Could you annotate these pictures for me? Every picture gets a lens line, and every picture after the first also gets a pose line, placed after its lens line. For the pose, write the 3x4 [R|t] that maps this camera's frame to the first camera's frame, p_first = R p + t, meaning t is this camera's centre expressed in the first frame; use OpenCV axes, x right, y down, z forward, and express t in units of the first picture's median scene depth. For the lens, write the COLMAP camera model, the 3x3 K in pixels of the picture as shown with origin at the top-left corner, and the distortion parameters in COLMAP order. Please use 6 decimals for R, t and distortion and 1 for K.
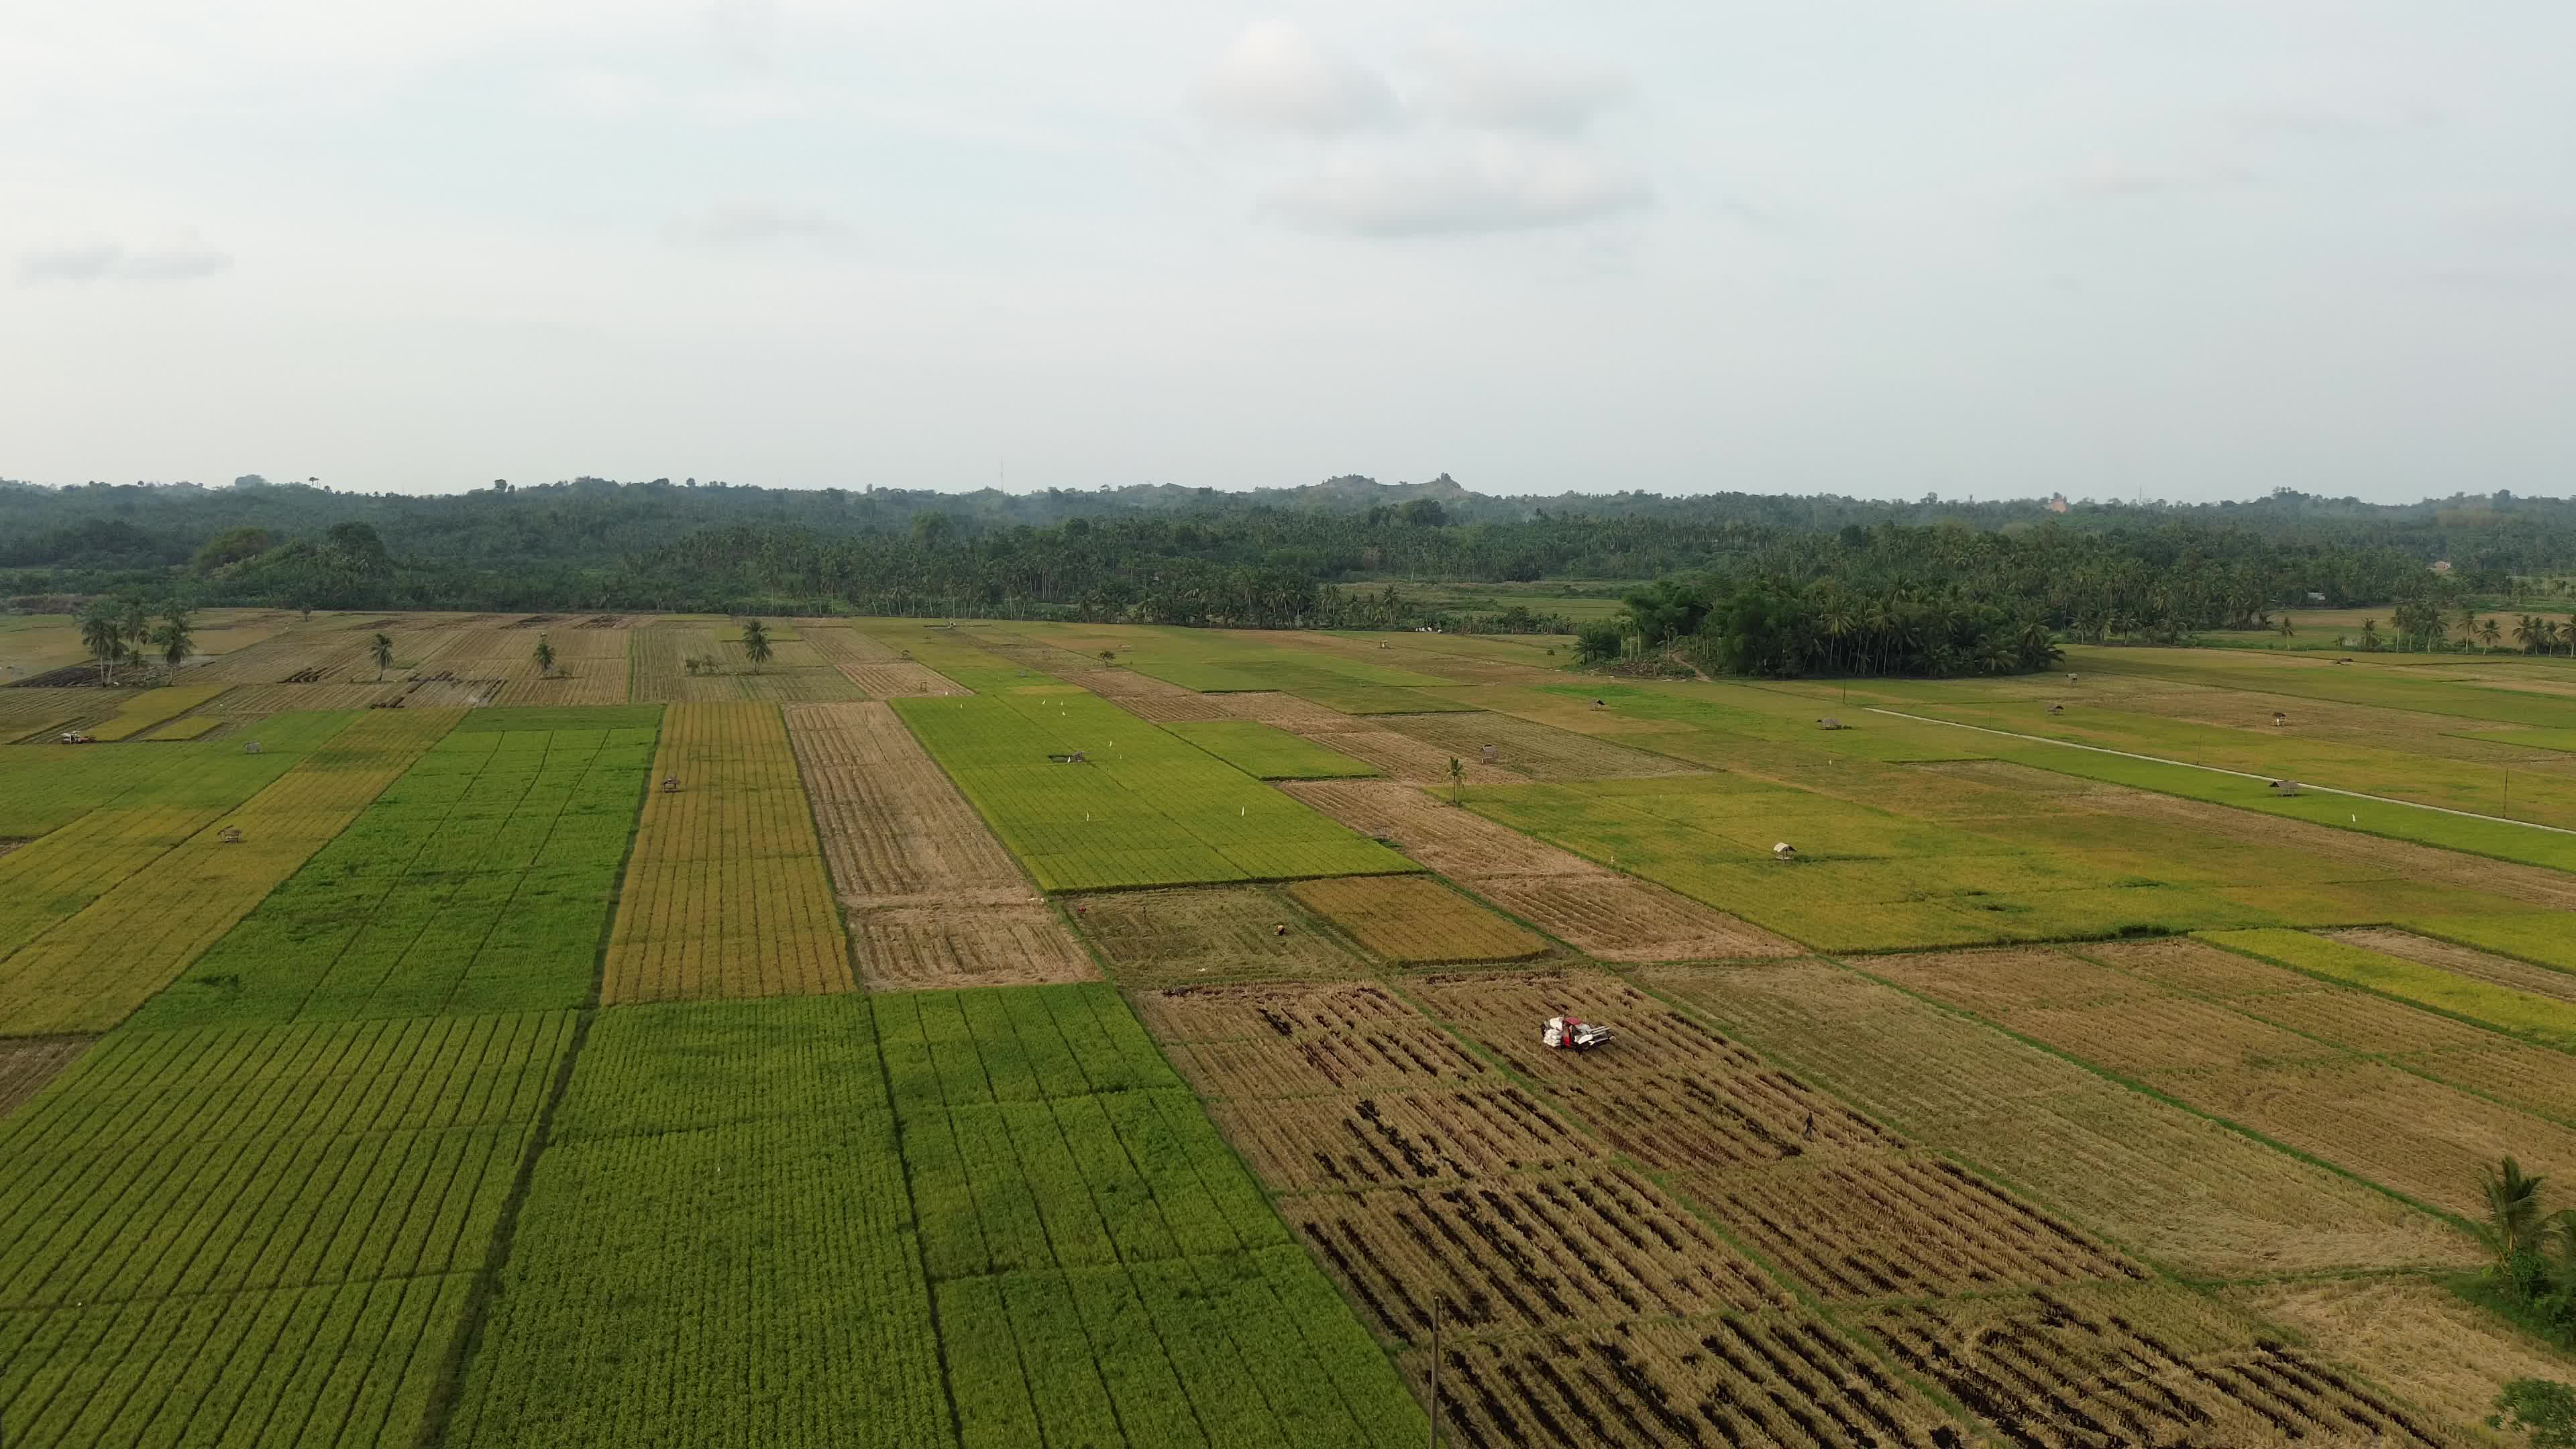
lens RADIAL K [[1892.7, 0, 1288.5], [0, 1892.7, 712.9], [0, 0, 1]] dist [0.065719, -0.063021]
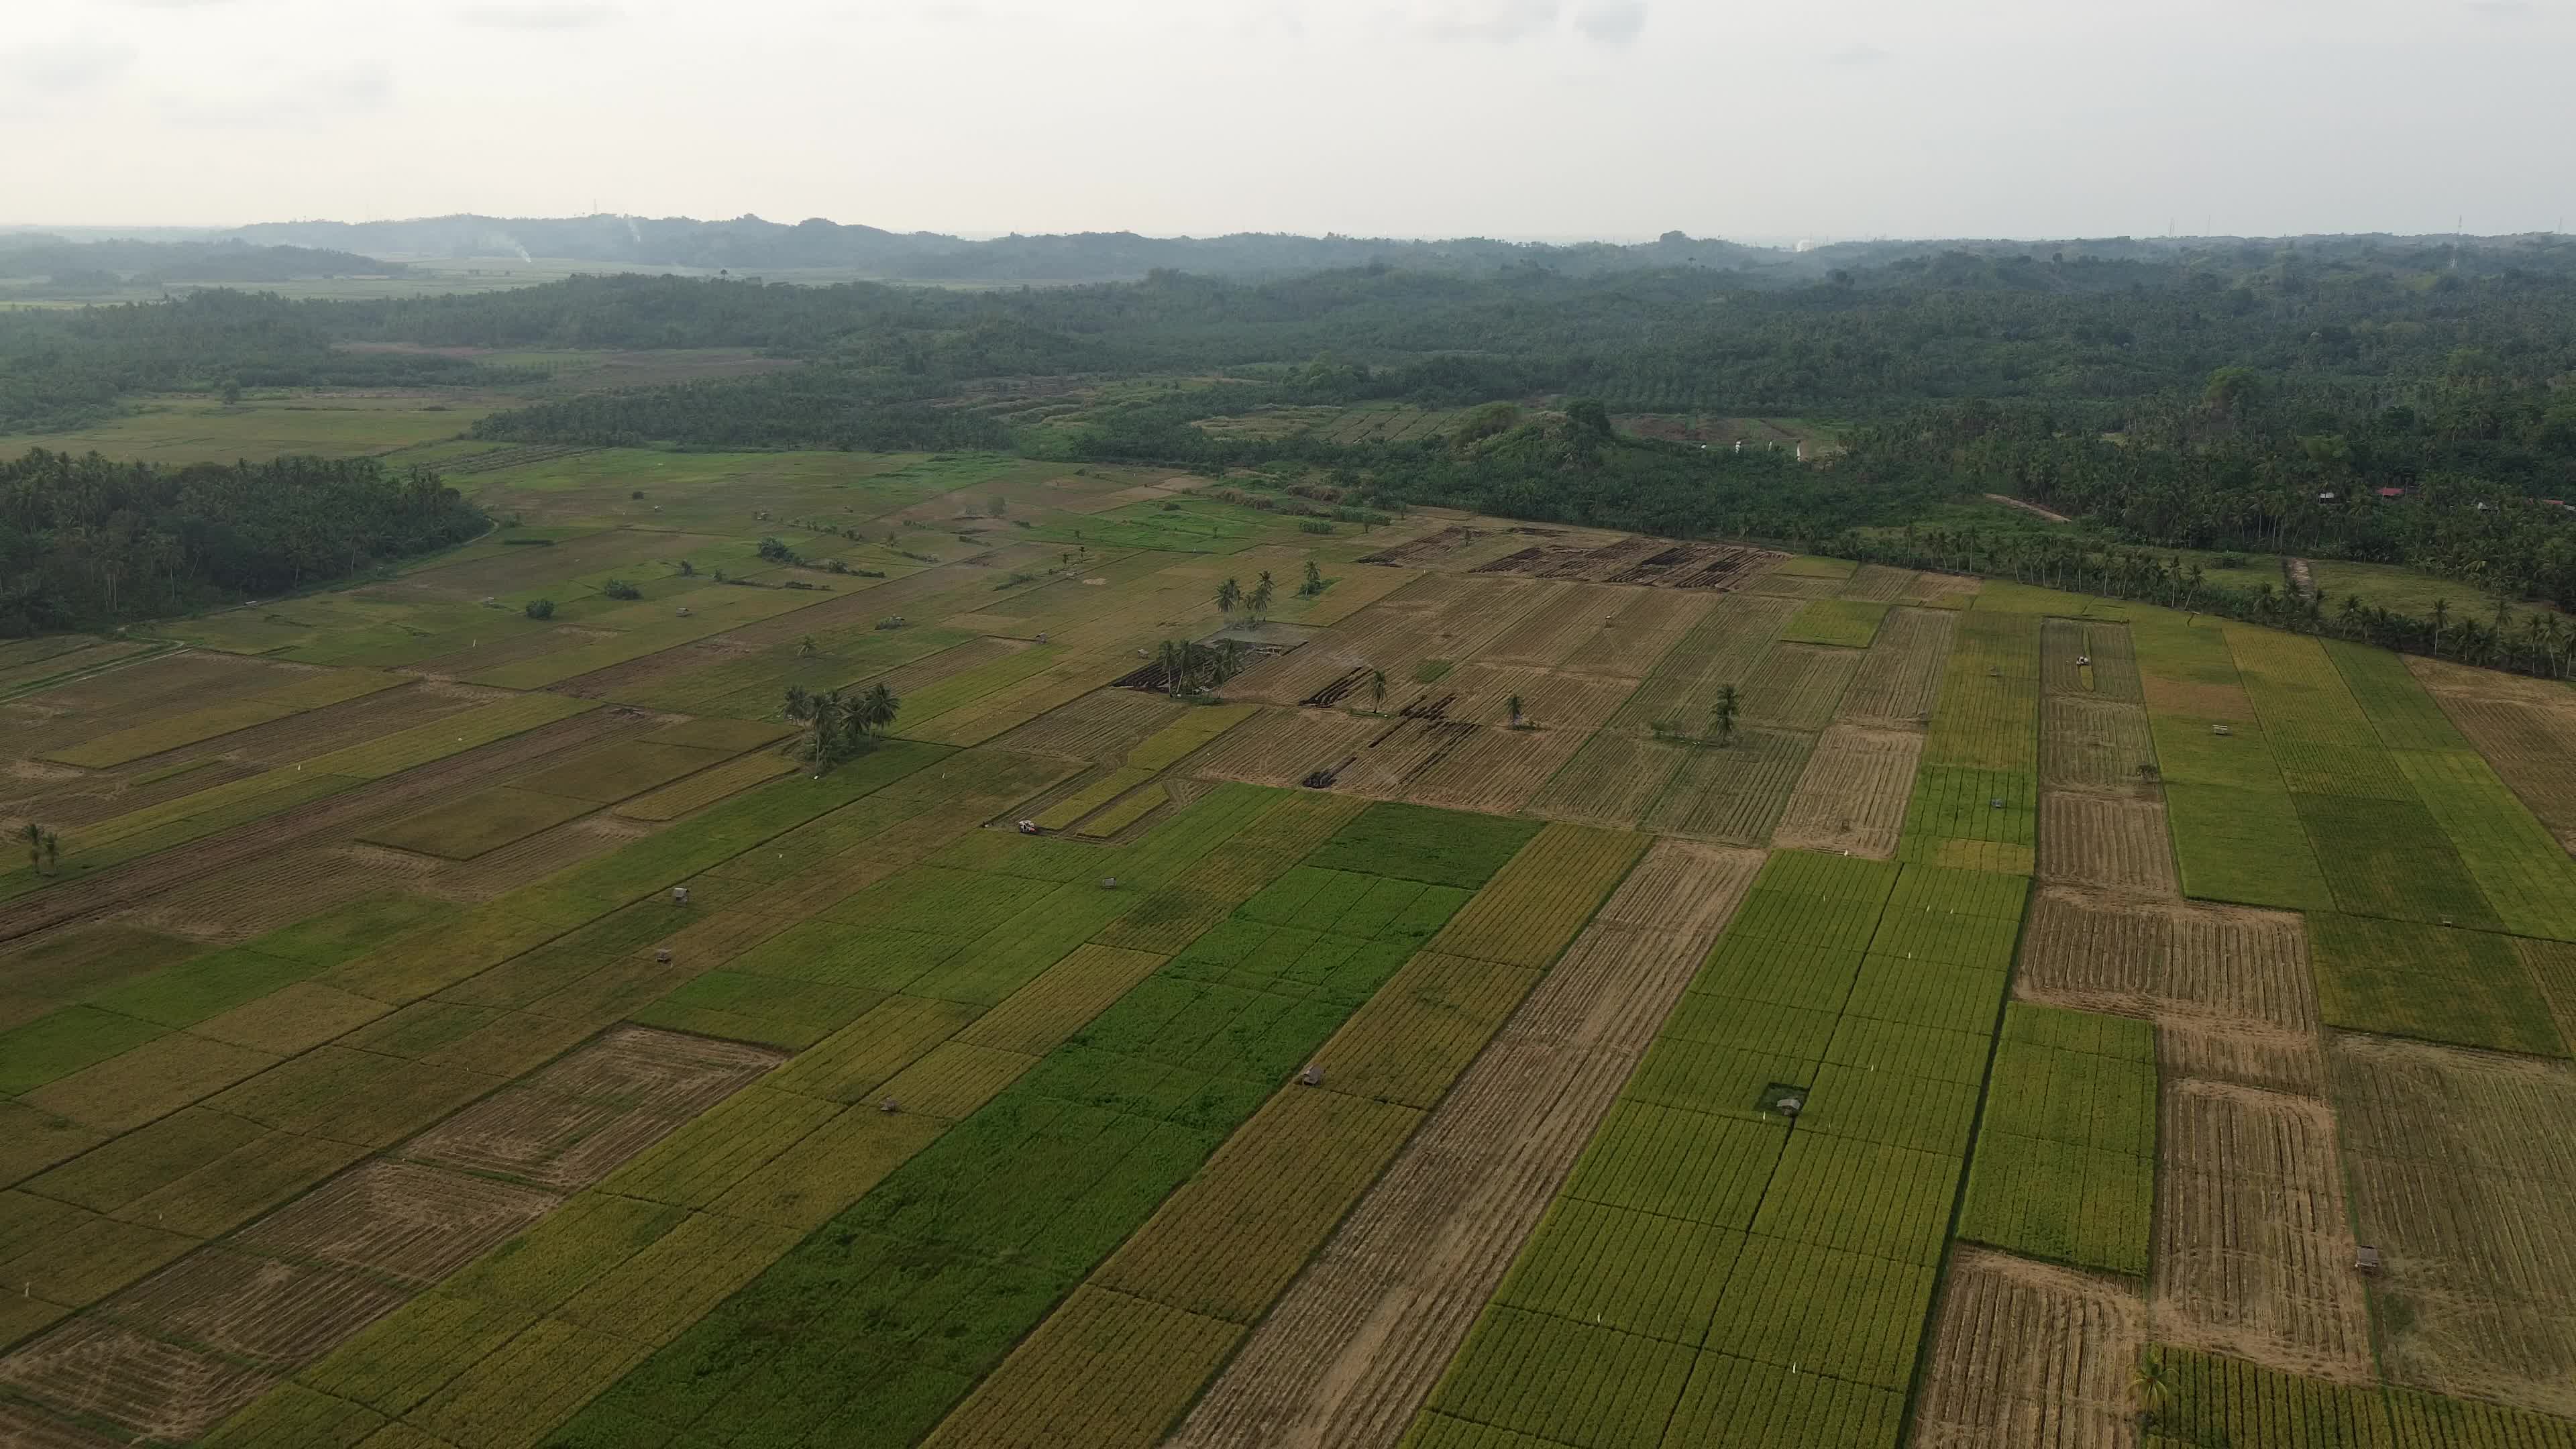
lens RADIAL K [[1892.7, 0, 1290.9], [0, 1892.7, 723.4], [0, 0, 1]] dist [0.065719, -0.063021]
pose [[0.764072, 0.158736, -0.625298, 0.373571], [-0.067231, 0.983571, 0.167535, -0.454776], [0.641619, -0.085969, 0.762191, 0.398629]]
